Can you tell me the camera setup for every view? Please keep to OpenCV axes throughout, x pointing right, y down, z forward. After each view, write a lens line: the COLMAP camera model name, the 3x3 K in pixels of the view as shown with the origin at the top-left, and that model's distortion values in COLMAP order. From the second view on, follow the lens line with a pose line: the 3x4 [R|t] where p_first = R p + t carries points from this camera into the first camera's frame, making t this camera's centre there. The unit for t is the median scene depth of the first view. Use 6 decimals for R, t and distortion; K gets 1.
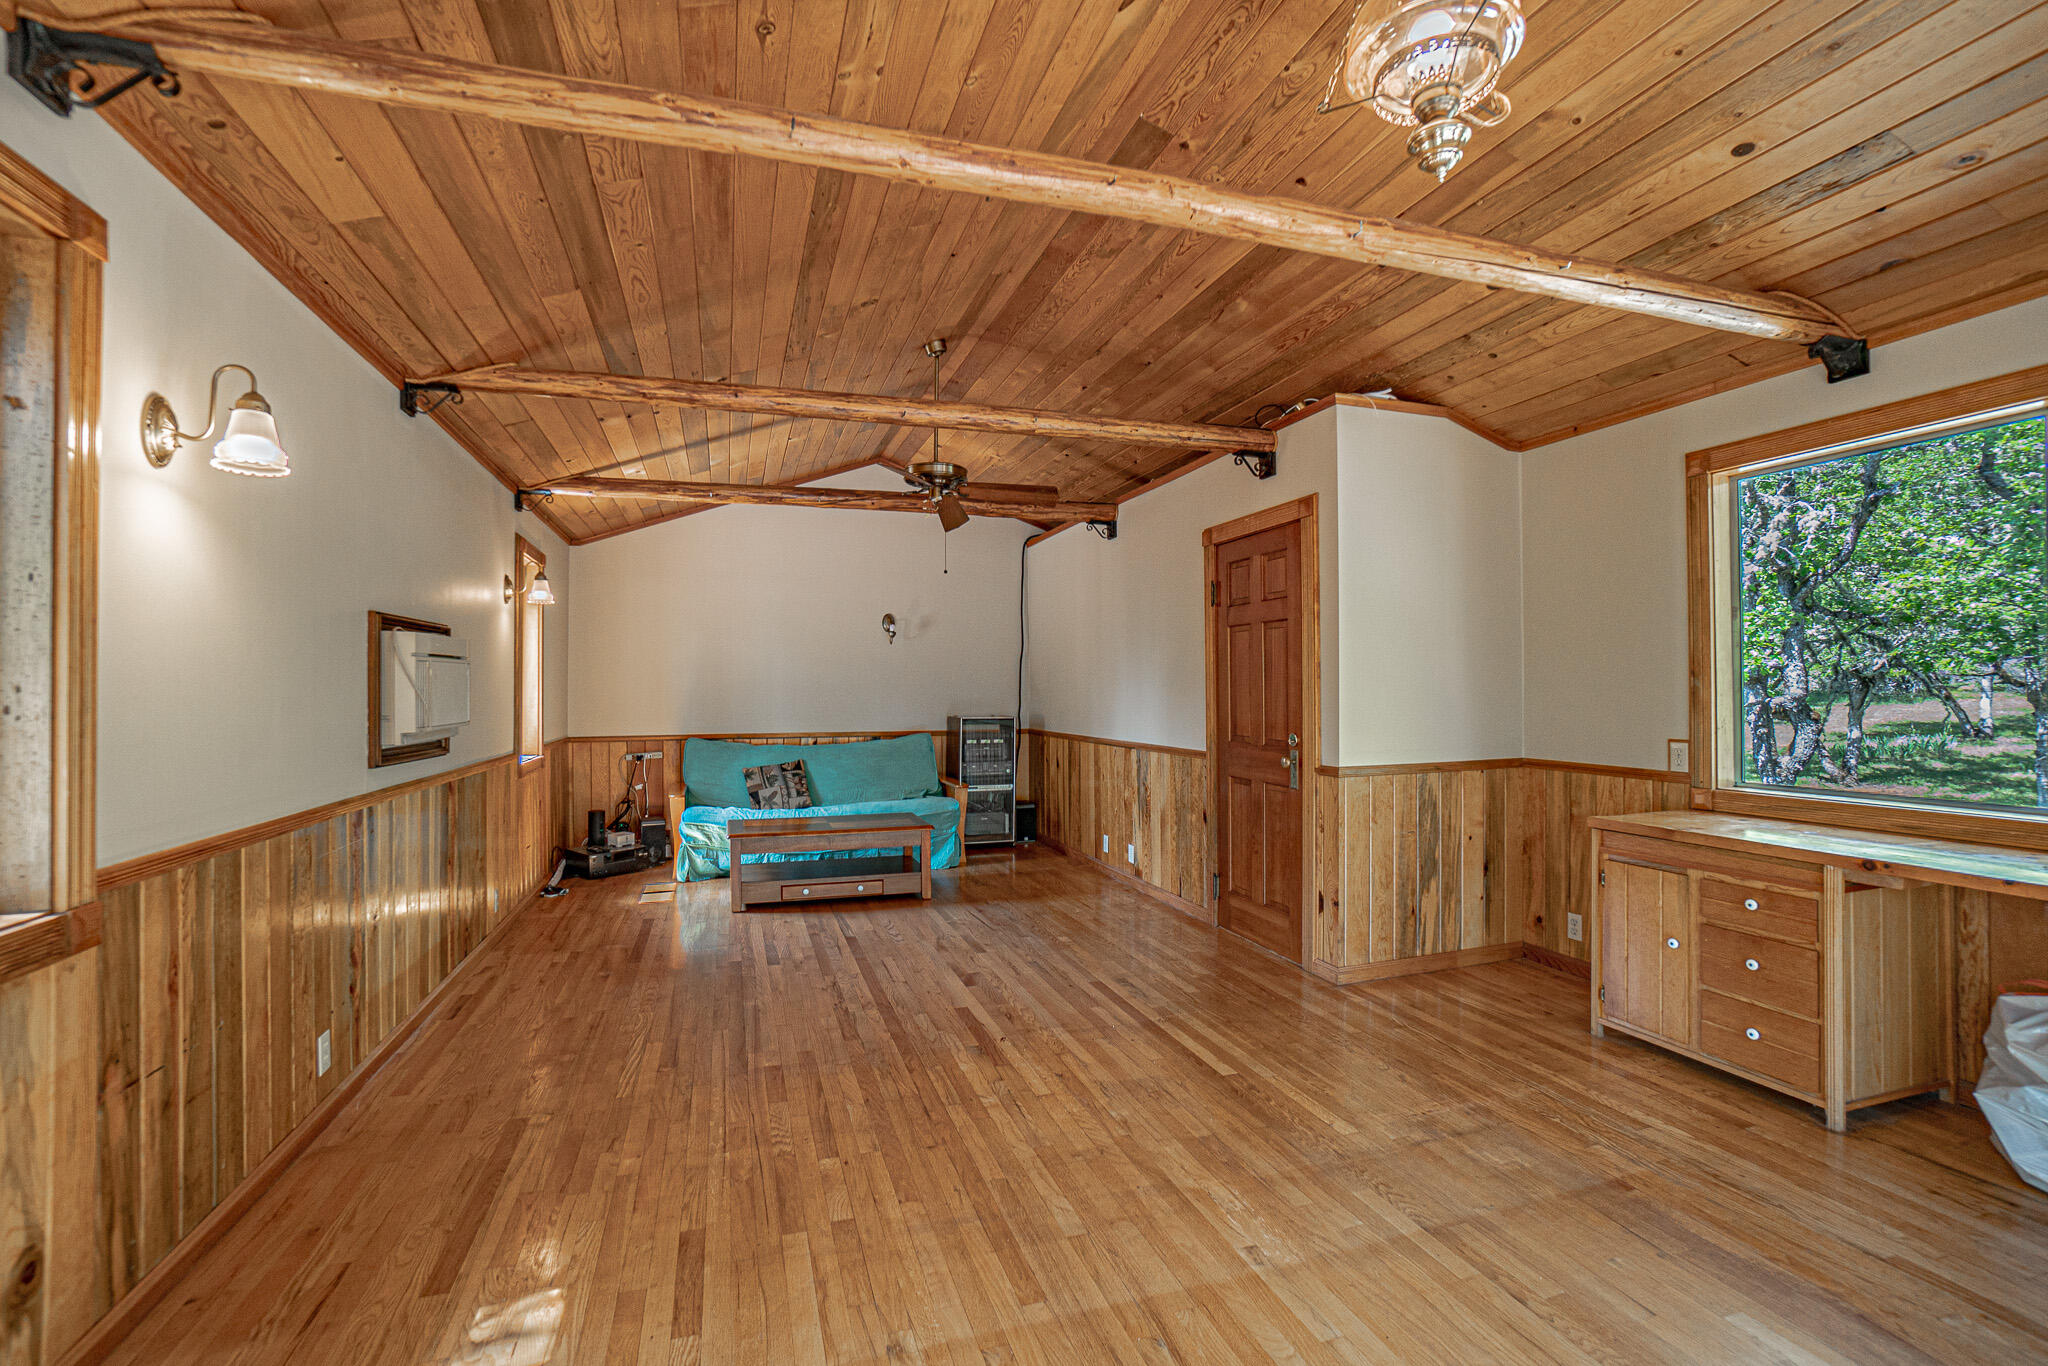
lens RADIAL K [[942.4, 0, 1053.6], [0, 942.4, 650.8], [0, 0, 1]] dist [-0.046534, 0.014761]
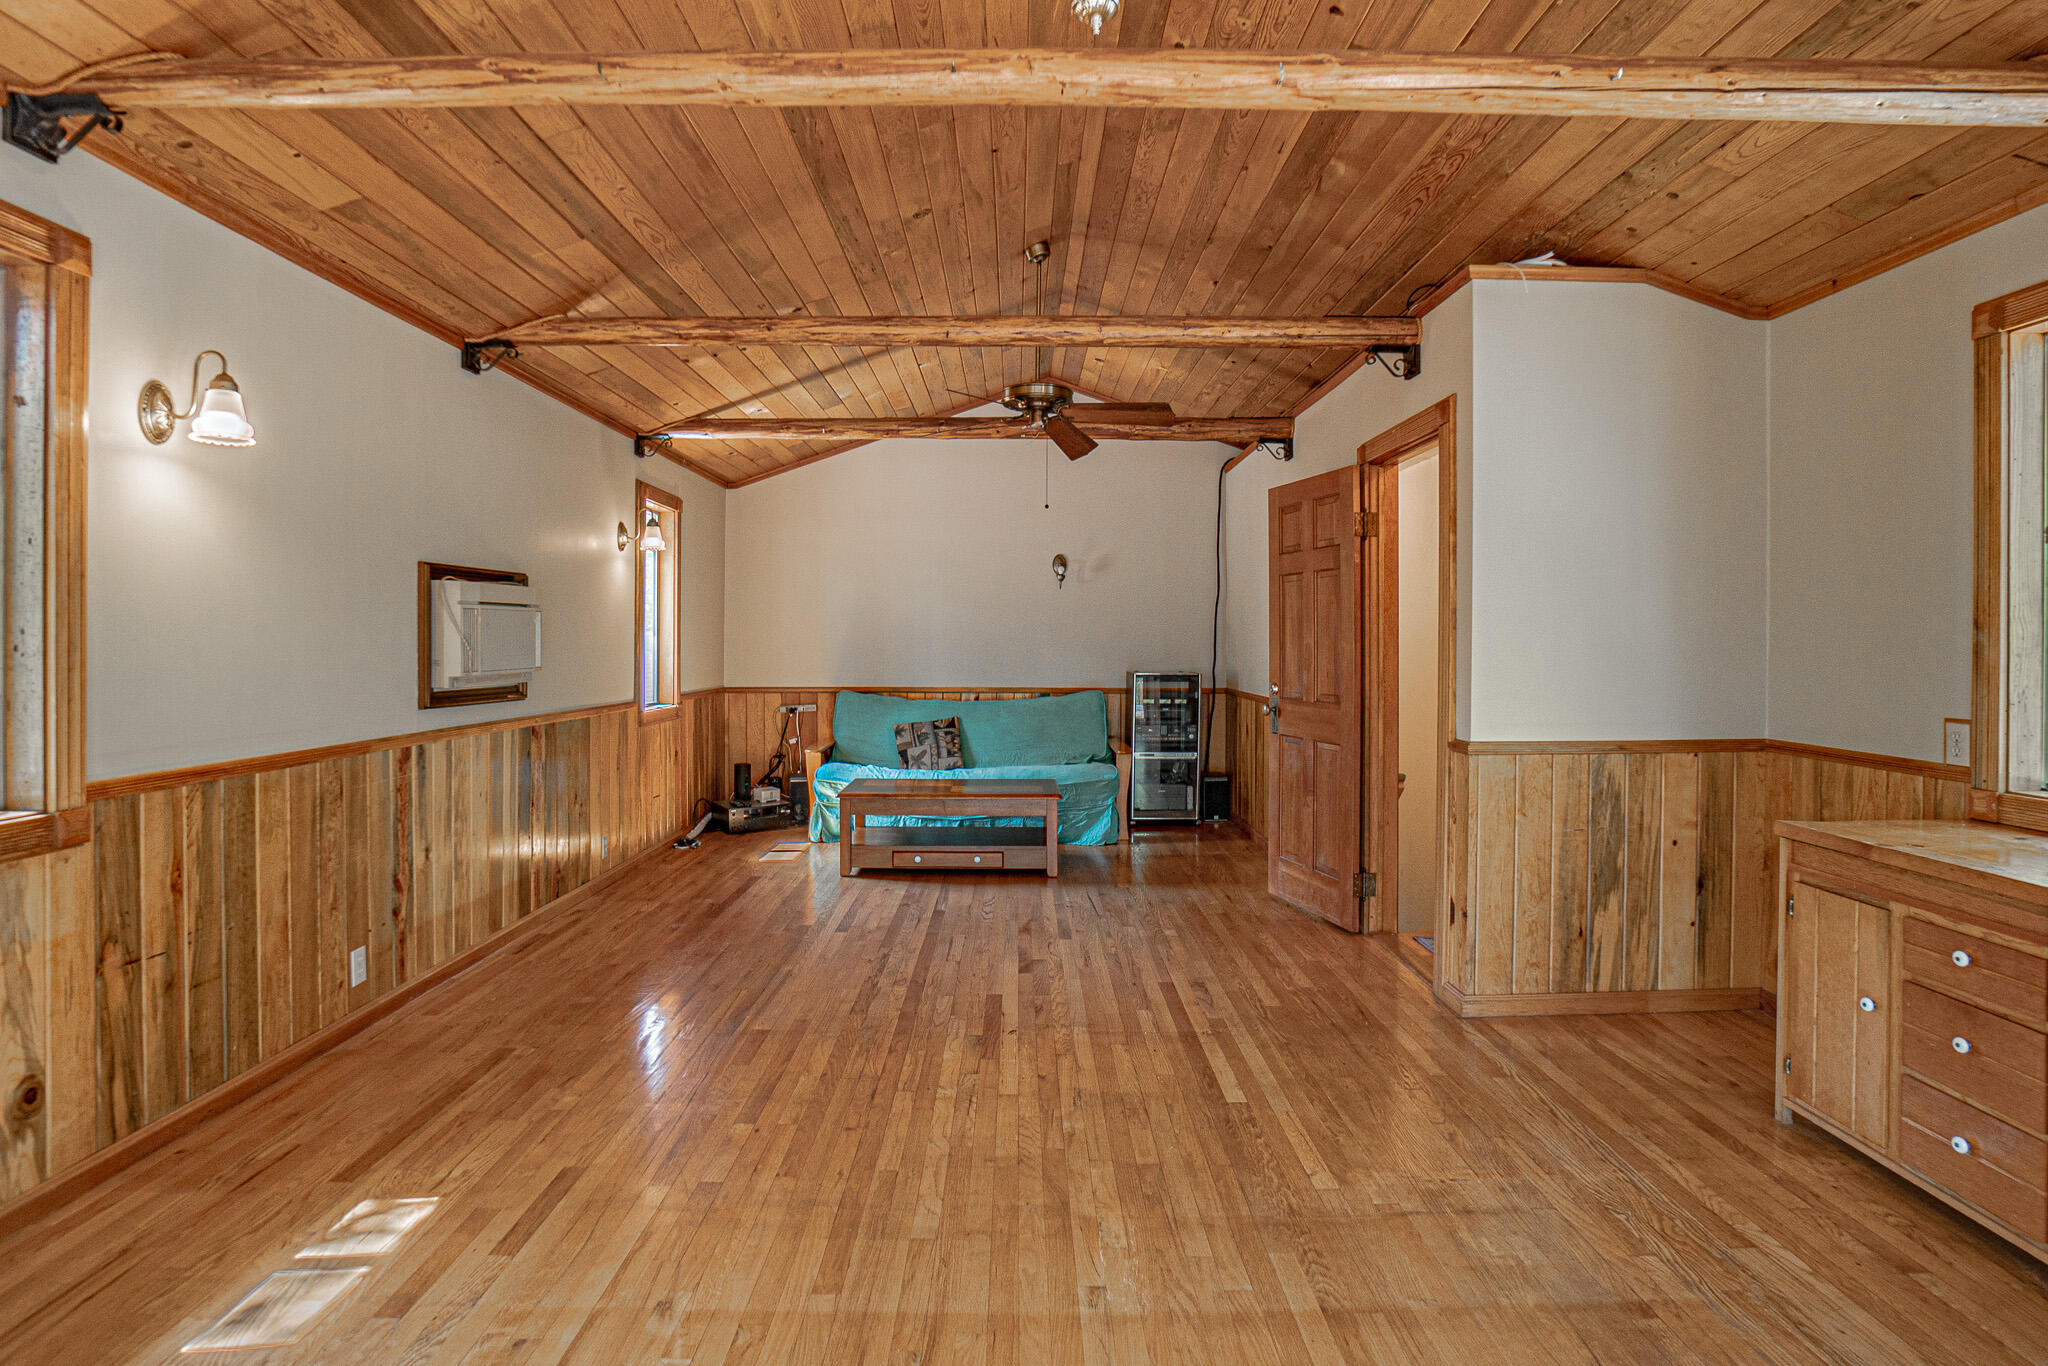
lens RADIAL K [[1089.5, 0, 962.4], [0, 1089.5, 610.5], [0, 0, 1]] dist [-0.041904, 0.011532]
pose [[0.949383, -0.000838, -0.314121, 0.255708], [0.004960, 0.999912, 0.012324, 0.000829], [0.314083, -0.013259, 0.949303, 0.012094]]
